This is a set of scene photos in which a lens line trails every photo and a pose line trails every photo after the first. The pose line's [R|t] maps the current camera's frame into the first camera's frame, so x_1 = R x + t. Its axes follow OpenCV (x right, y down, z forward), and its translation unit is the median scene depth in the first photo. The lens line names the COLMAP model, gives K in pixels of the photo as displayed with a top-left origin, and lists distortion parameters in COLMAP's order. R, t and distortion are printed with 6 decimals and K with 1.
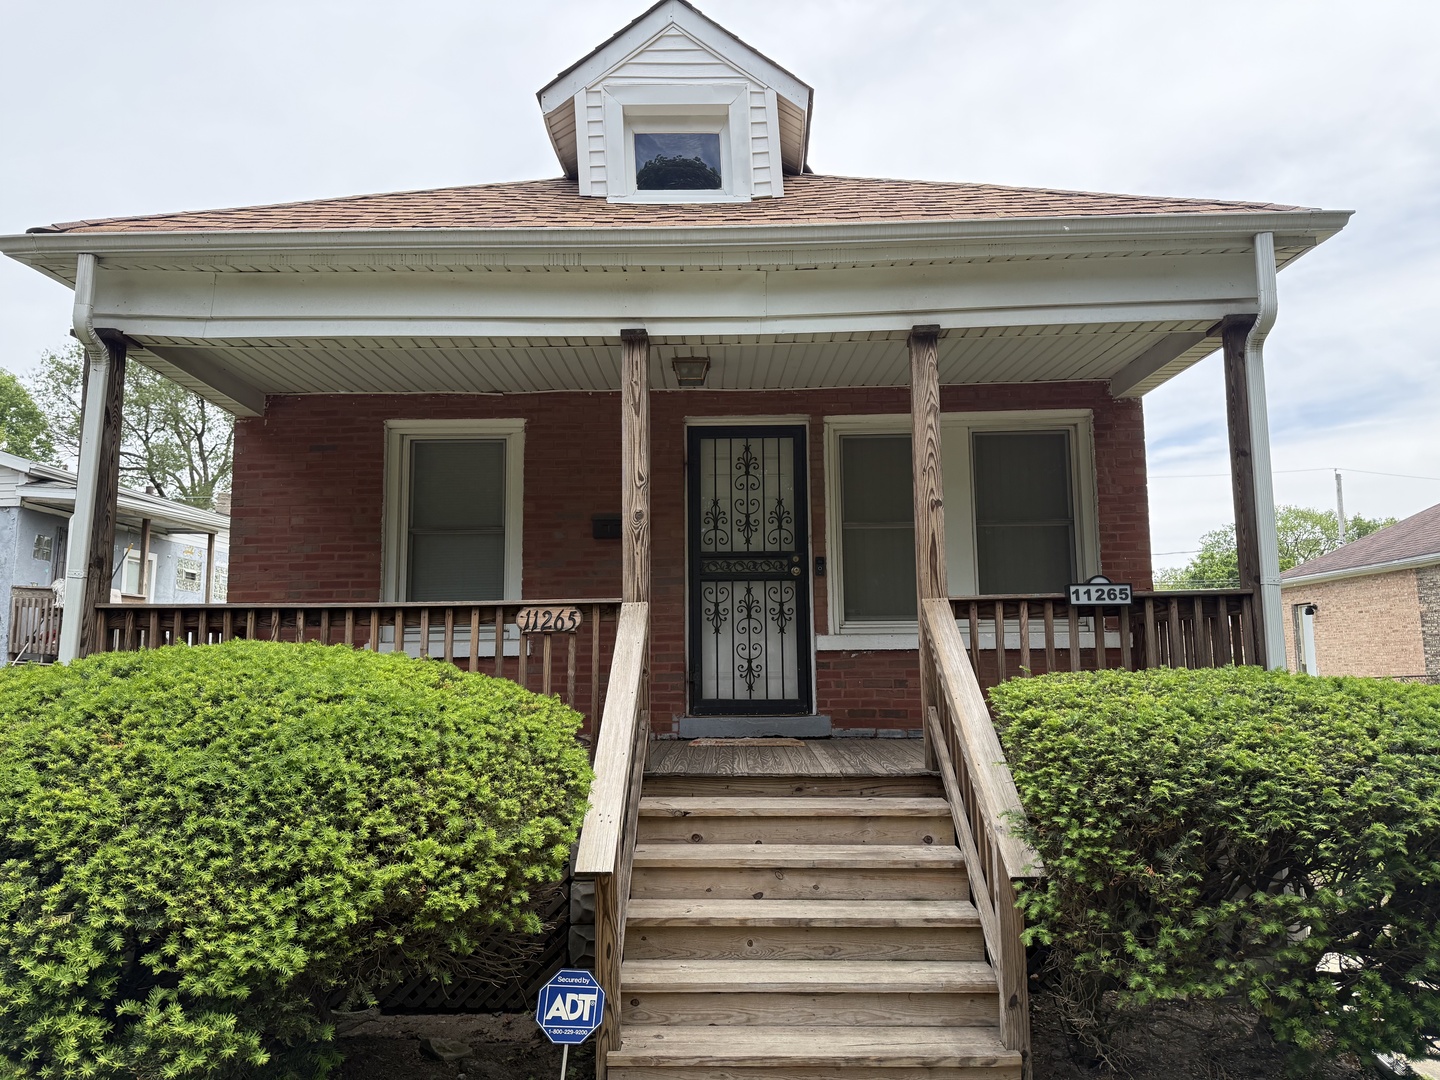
lens RADIAL K [[1010.5, 0, 722.5], [0, 1010.5, 538.4], [0, 0, 1]] dist [0.040311, -0.049495]
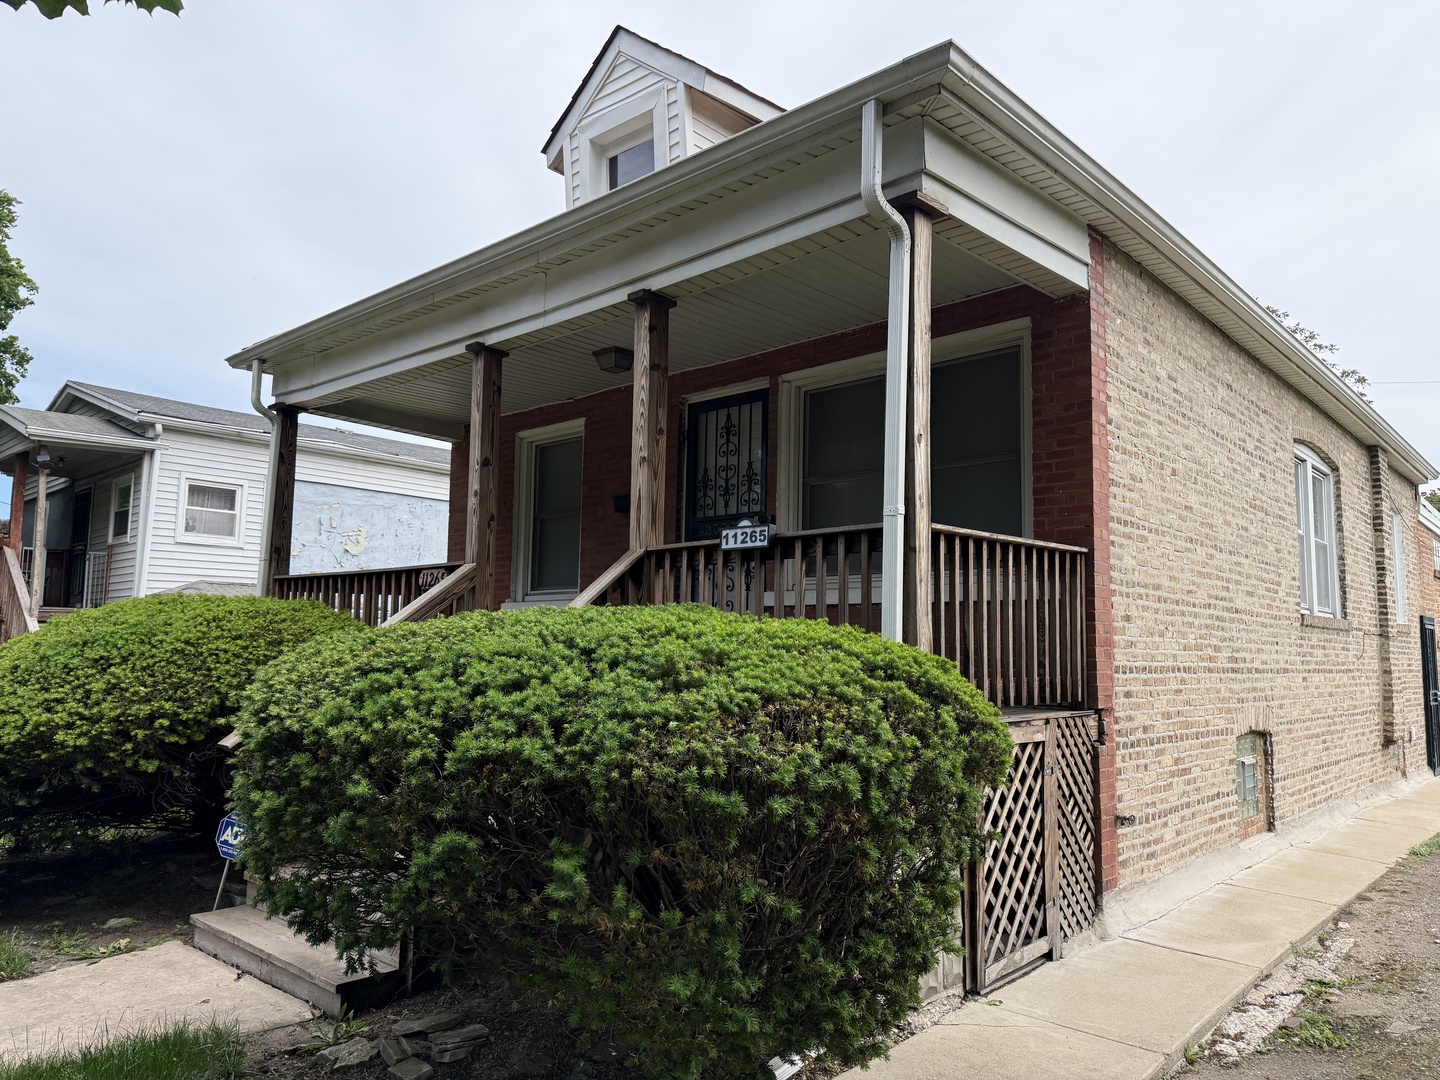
lens RADIAL K [[1010.5, 0, 724.2], [0, 1010.5, 541.7], [0, 0, 1]] dist [0.040311, -0.049495]
pose [[0.749206, -0.050086, -0.660441, 0.763872], [0.064448, 0.997918, -0.002569, 0.046743], [0.659195, -0.040640, 0.750873, 0.208403]]
